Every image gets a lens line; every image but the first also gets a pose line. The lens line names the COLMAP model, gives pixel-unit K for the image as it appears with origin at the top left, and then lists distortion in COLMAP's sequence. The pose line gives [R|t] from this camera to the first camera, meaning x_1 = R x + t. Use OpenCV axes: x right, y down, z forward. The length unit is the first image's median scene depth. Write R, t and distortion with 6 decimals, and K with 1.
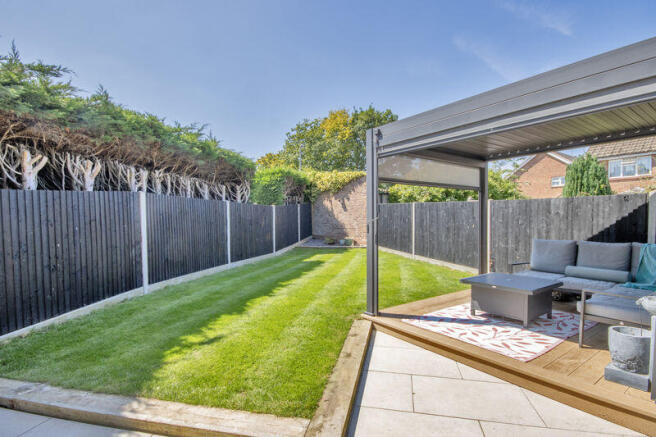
lens RADIAL K [[326.0, 0, 327.5], [0, 326.0, 233.4], [0, 0, 1]] dist [0.003548, -0.006395]
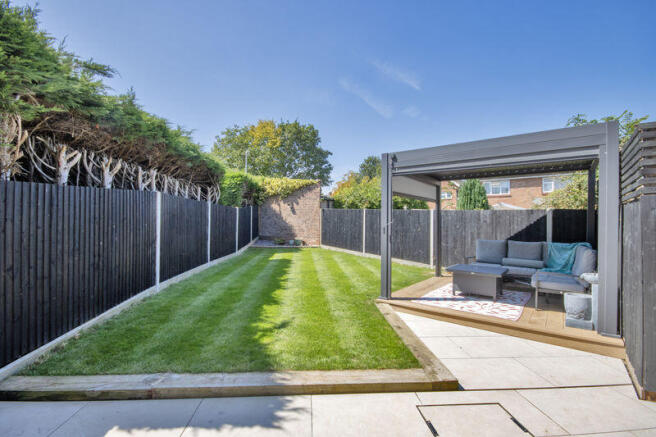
lens RADIAL K [[304.9, 0, 328.0], [0, 304.9, 218.5], [0, 0, 1]] dist [0.002083, 0.000281]
pose [[0.959082, 0.023385, 0.282161, -0.350683], [-0.008214, 0.998462, -0.054833, 0.005415], [-0.283009, 0.050272, 0.957799, -0.067041]]
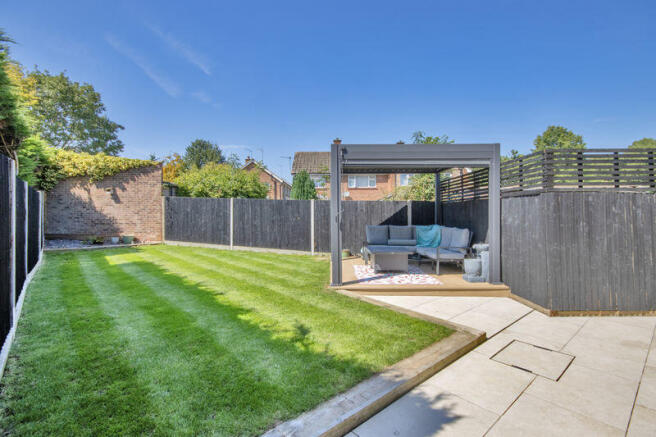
lens RADIAL K [[306.4, 0, 330.3], [0, 306.4, 211.5], [0, 0, 1]] dist [0.024085, 0.000241]
pose [[0.589261, 0.013517, 0.807830, -0.735223], [0.030181, 0.998794, -0.038727, 0.001578], [-0.807379, 0.047201, 0.588142, 0.244121]]
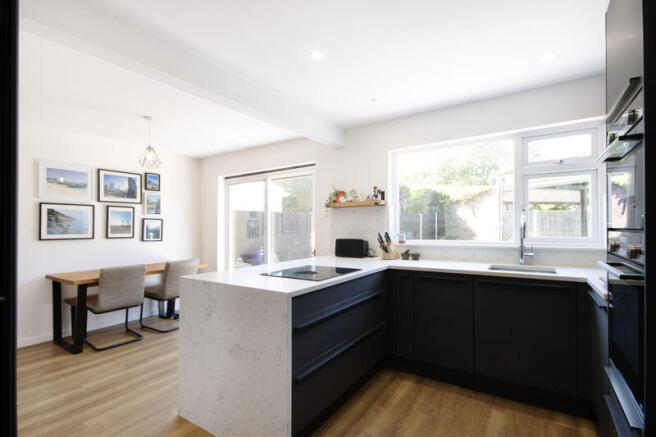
lens RADIAL K [[304.9, 0, 328.0], [0, 304.9, 218.5], [0, 0, 1]] dist [0.002083, 0.000281]
pose [[0.930693, -0.002220, -0.365795, -0.120956], [-0.019457, 0.998265, -0.055565, 0.038095], [0.365284, 0.058831, 0.929035, -0.852647]]
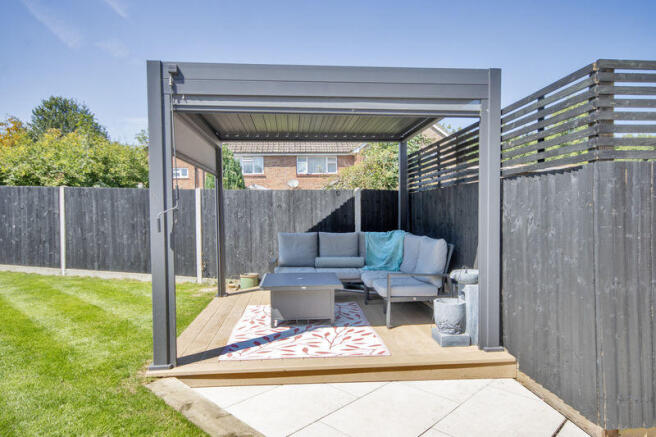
lens RADIAL K [[408.7, 0, 325.7], [0, 408.7, 220.3], [0, 0, 1]] dist [0.019001, 0.000975]
pose [[0.521286, -0.014111, 0.853266, -0.299167], [0.039847, 0.999175, -0.007820, -0.004048], [-0.852451, 0.038077, 0.521418, 0.285172]]
